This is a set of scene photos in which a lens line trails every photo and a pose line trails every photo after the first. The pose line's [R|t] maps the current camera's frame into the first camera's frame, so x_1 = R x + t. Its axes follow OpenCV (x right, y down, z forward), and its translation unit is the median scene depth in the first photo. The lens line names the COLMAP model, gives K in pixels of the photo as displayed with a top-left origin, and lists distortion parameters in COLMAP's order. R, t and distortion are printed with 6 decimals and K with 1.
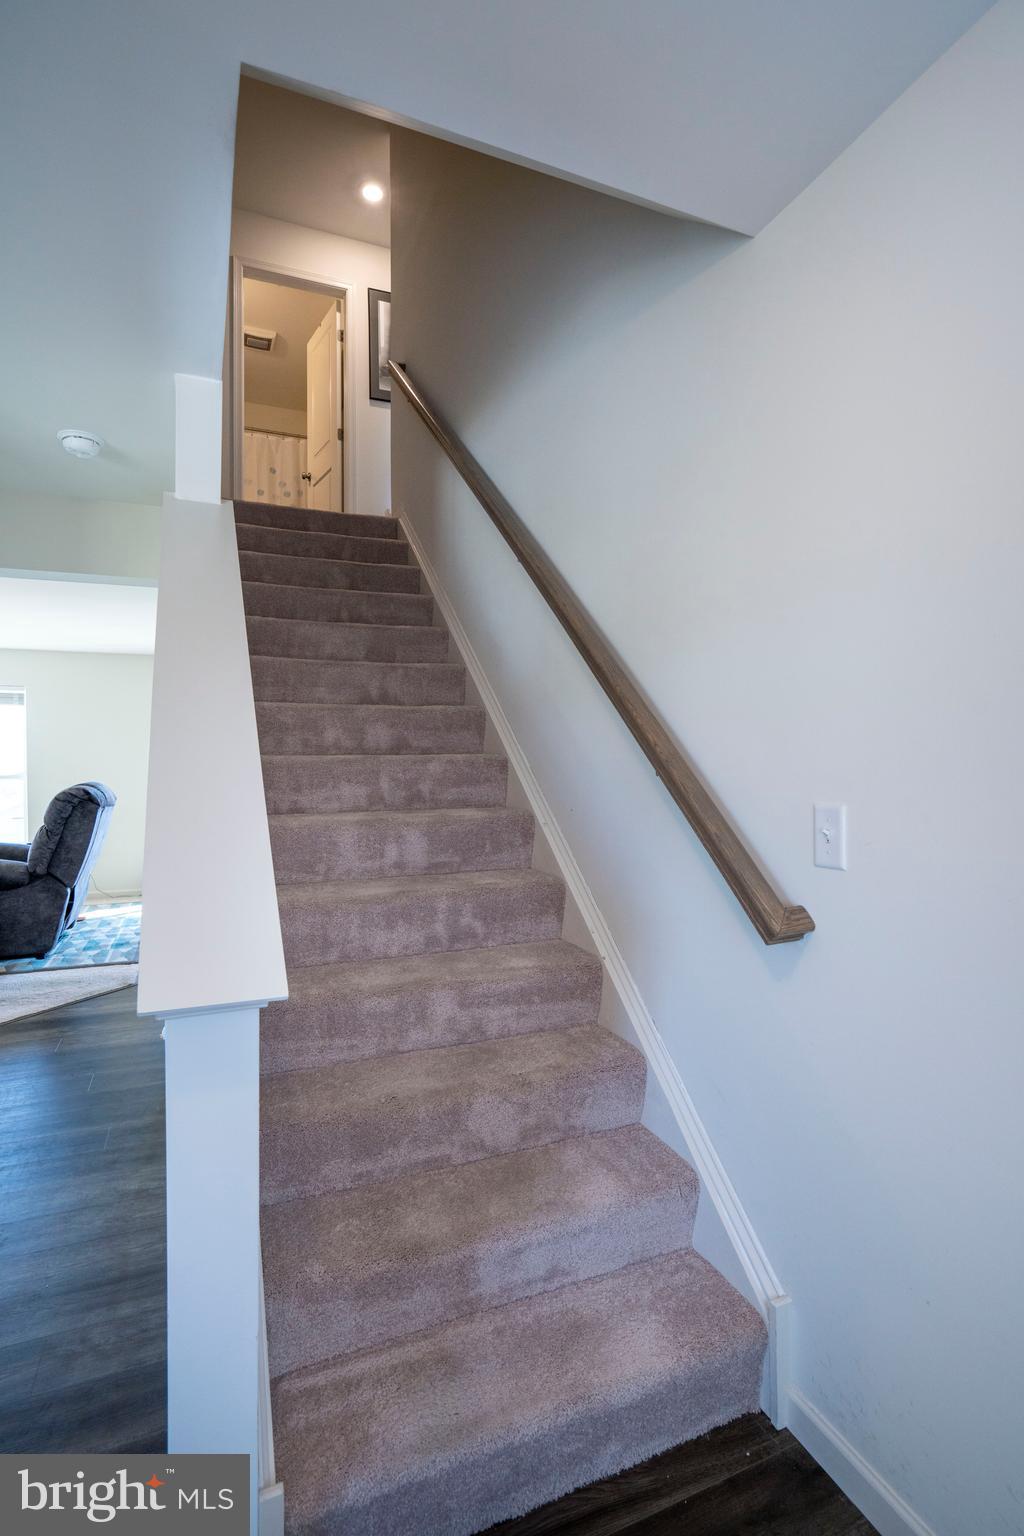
lens RADIAL K [[752.6, 0, 510.8], [0, 752.6, 774.5], [0, 0, 1]] dist [-0.051403, 0.022777]
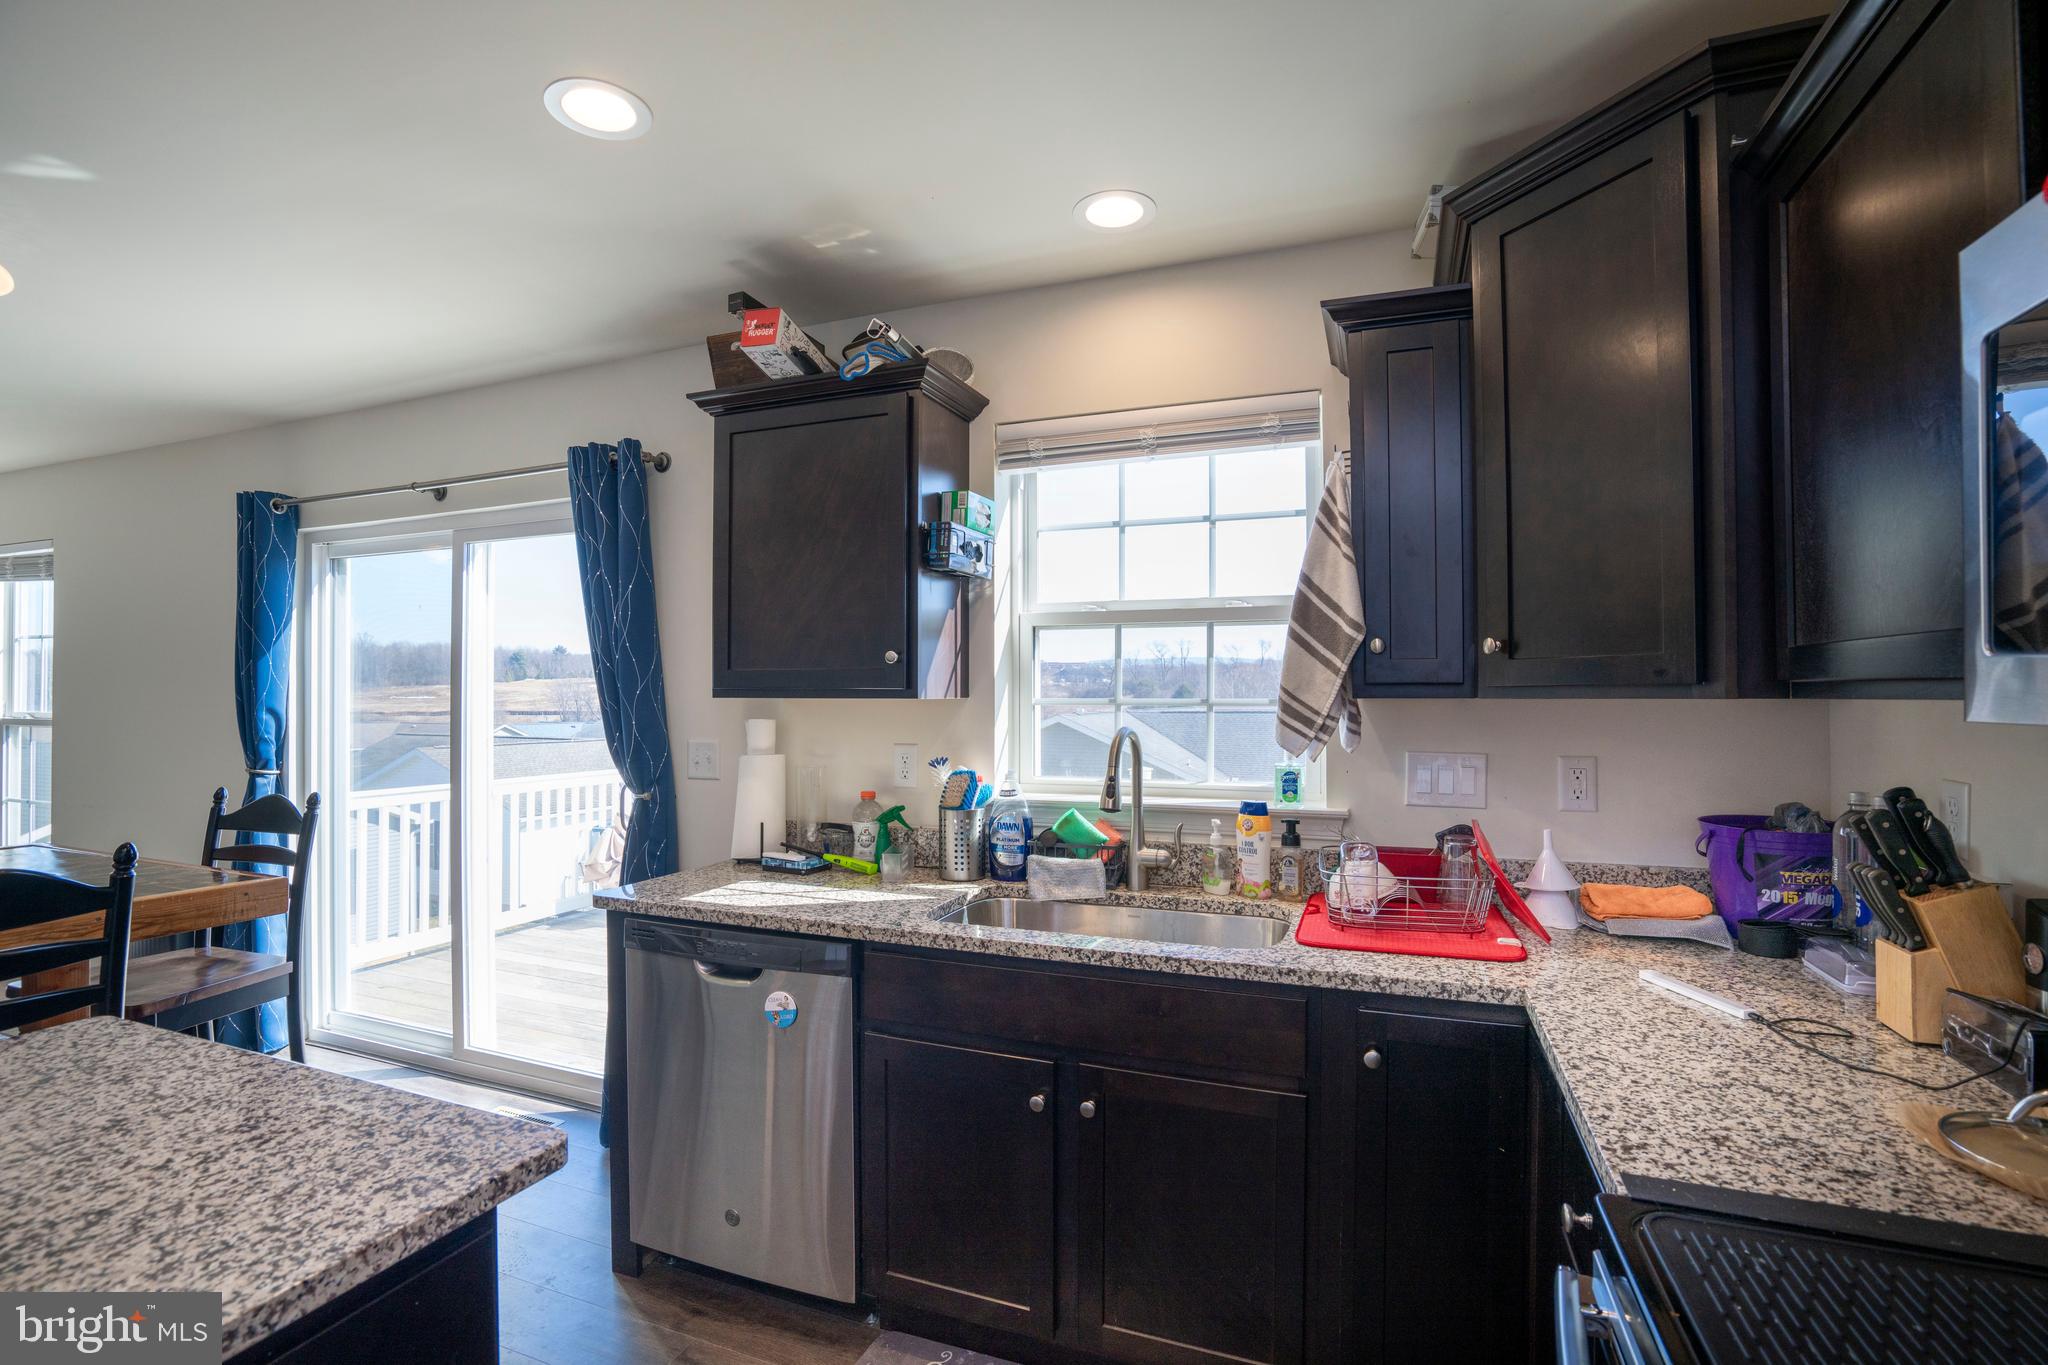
lens RADIAL K [[949.6, 0, 1018.5], [0, 949.6, 688.4], [0, 0, 1]] dist [-0.068185, 0.029388]
pose [[0.718912, 0.000569, -0.695101, 0.325821], [-0.015200, 0.999773, -0.014903, -0.030498], [0.694935, 0.021279, 0.718758, 1.450606]]
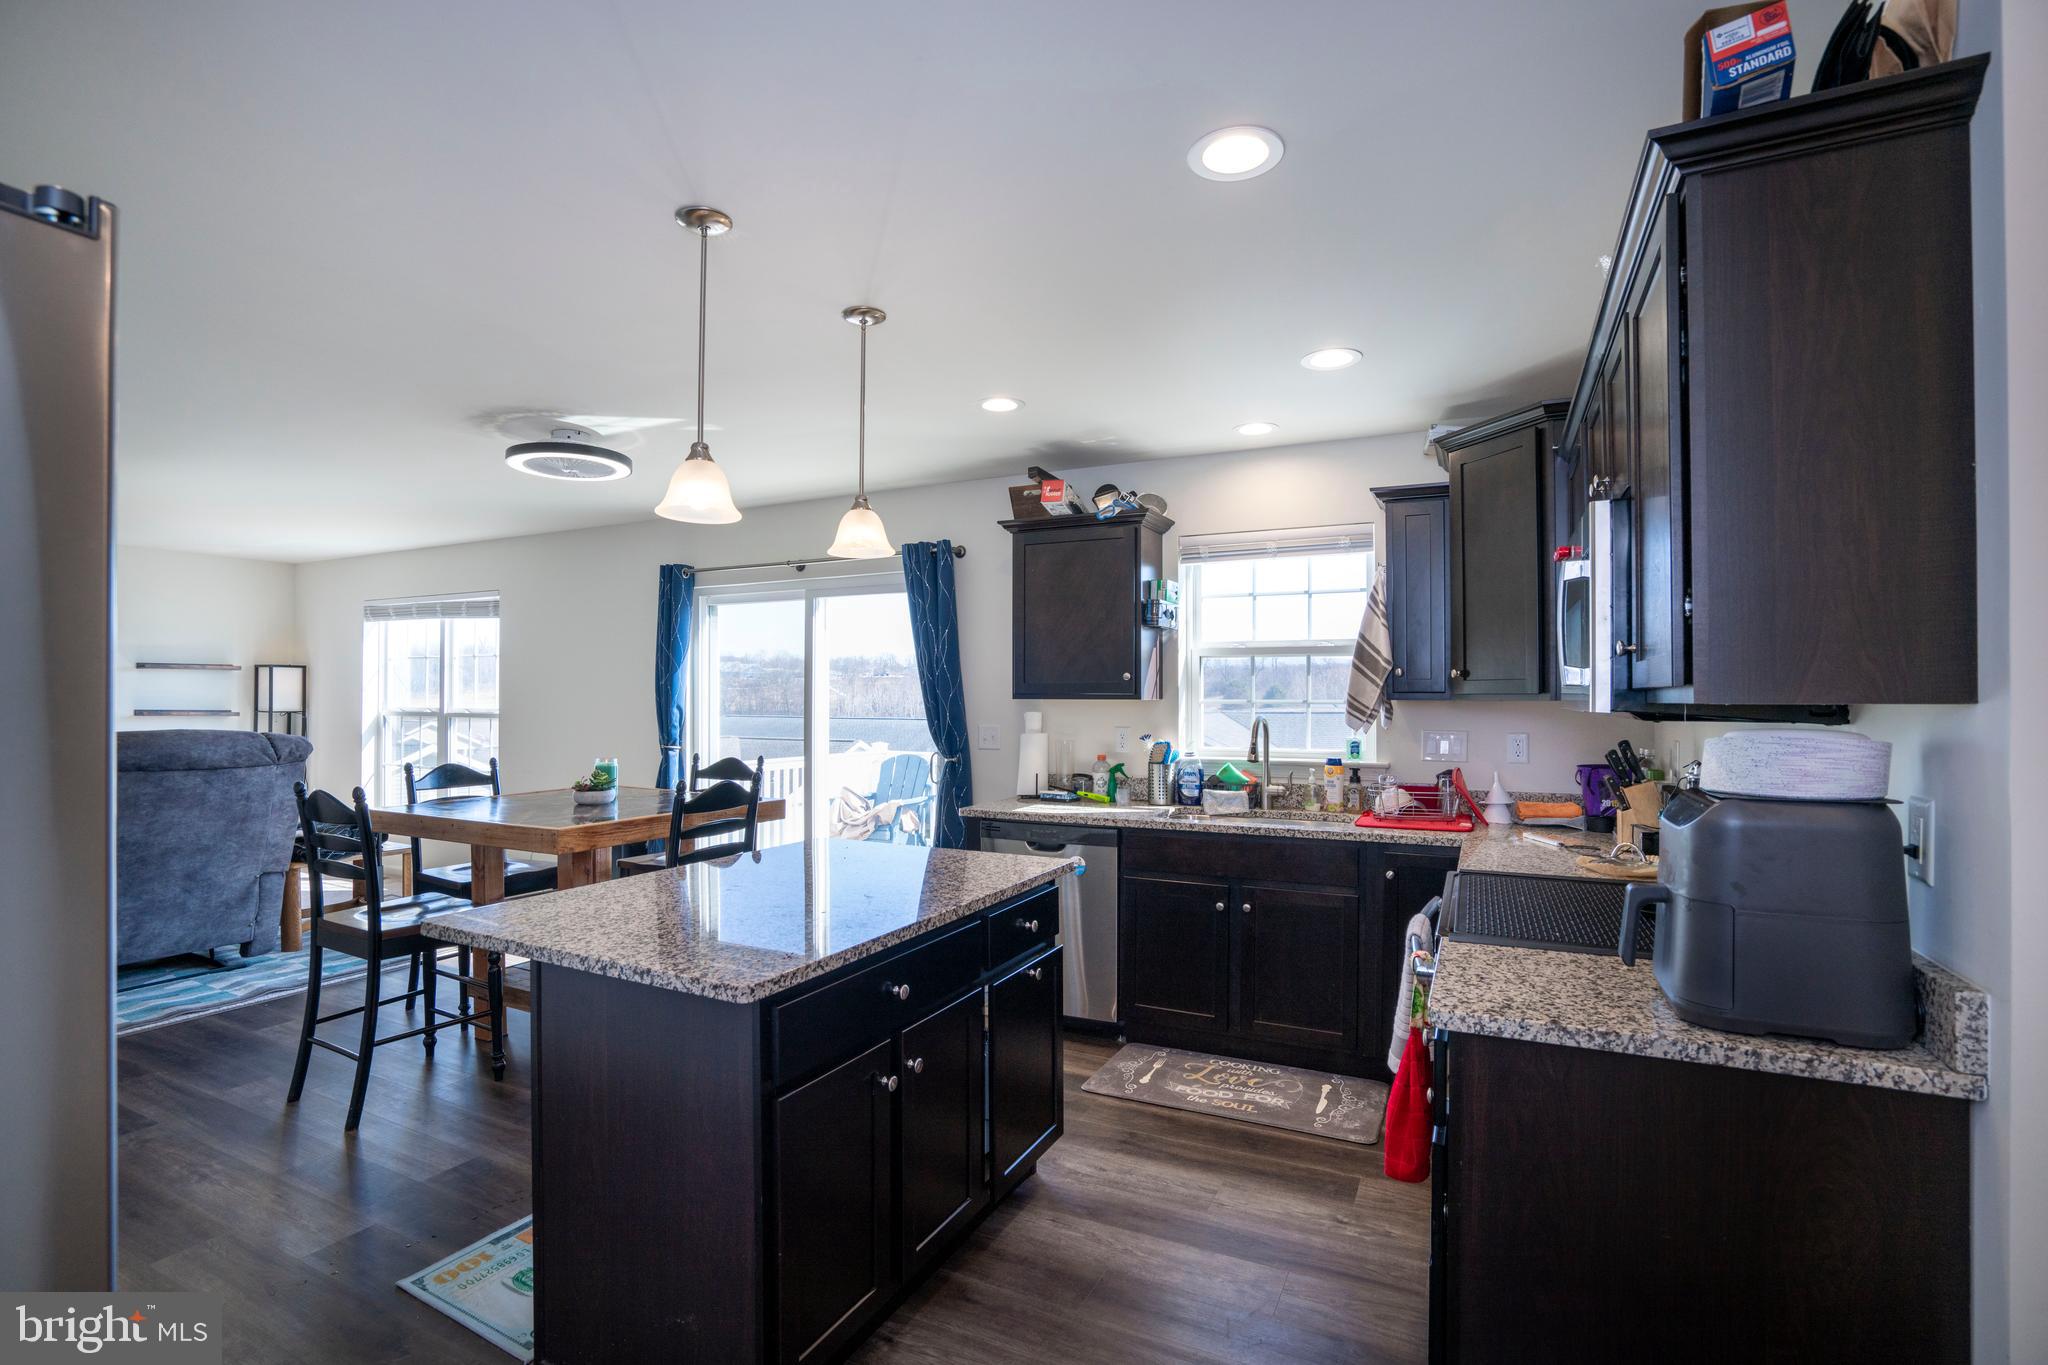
lens RADIAL K [[949.6, 0, 1018.5], [0, 949.6, 688.4], [0, 0, 1]] dist [-0.068185, 0.029388]
pose [[0.651539, 0.000733, -0.758615, 0.519655], [-0.017591, 0.999745, -0.014143, -0.028061], [0.758411, 0.022560, 0.651386, 1.137870]]
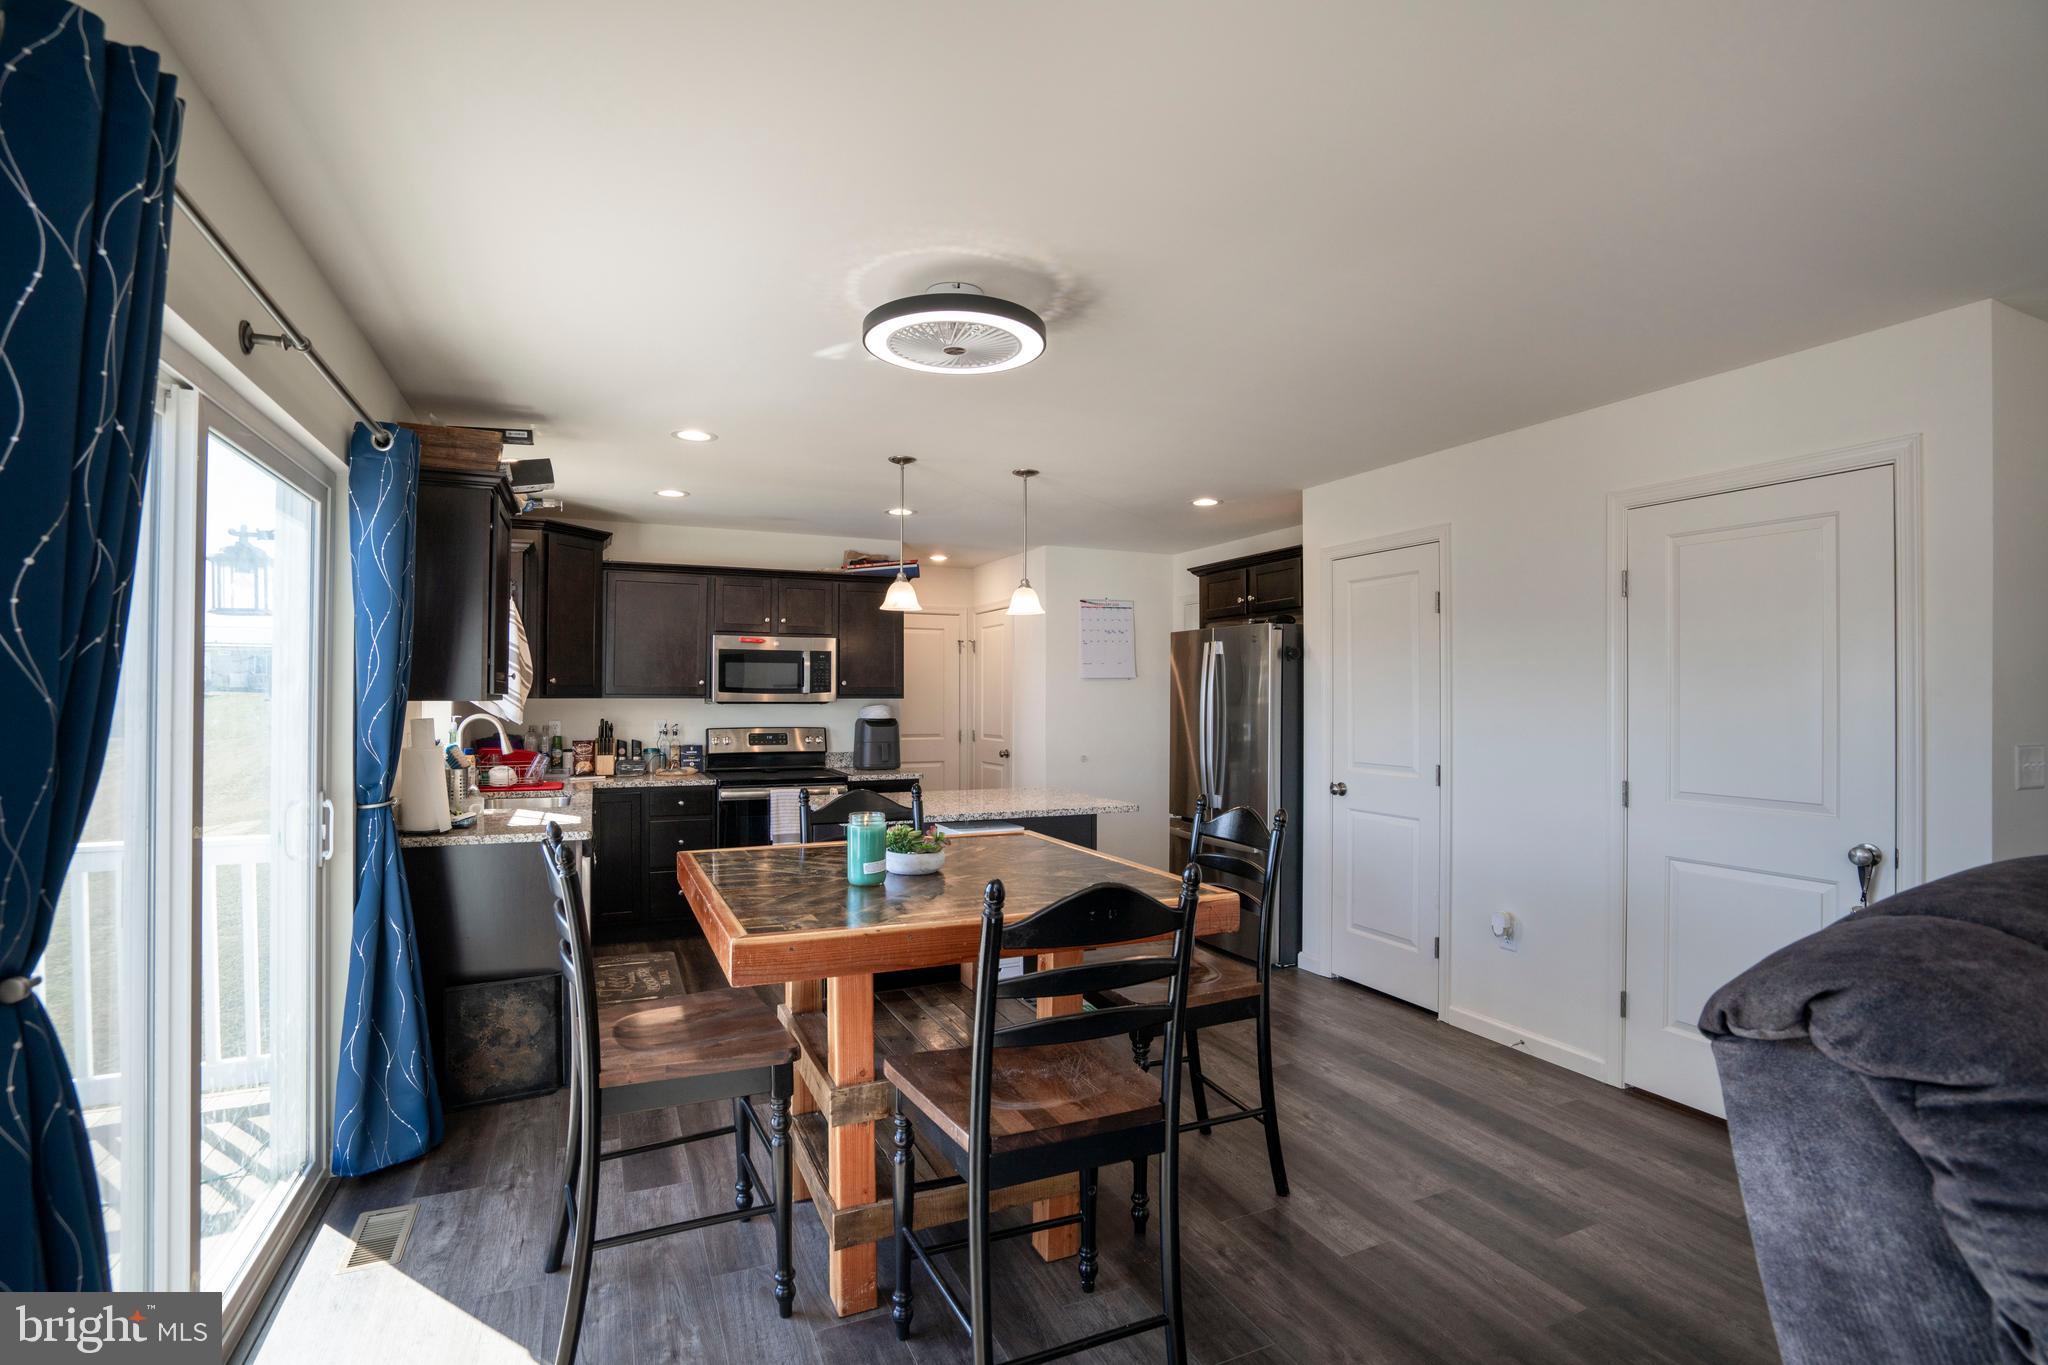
lens RADIAL K [[940.1, 0, 1016.0], [0, 940.1, 689.7], [0, 0, 1]] dist [-0.068796, 0.035114]
pose [[-0.031028, 0.012719, 0.999438, -0.811285], [0.011779, 0.999854, -0.012358, -0.026463], [-0.999449, 0.011389, -0.031173, 1.343313]]
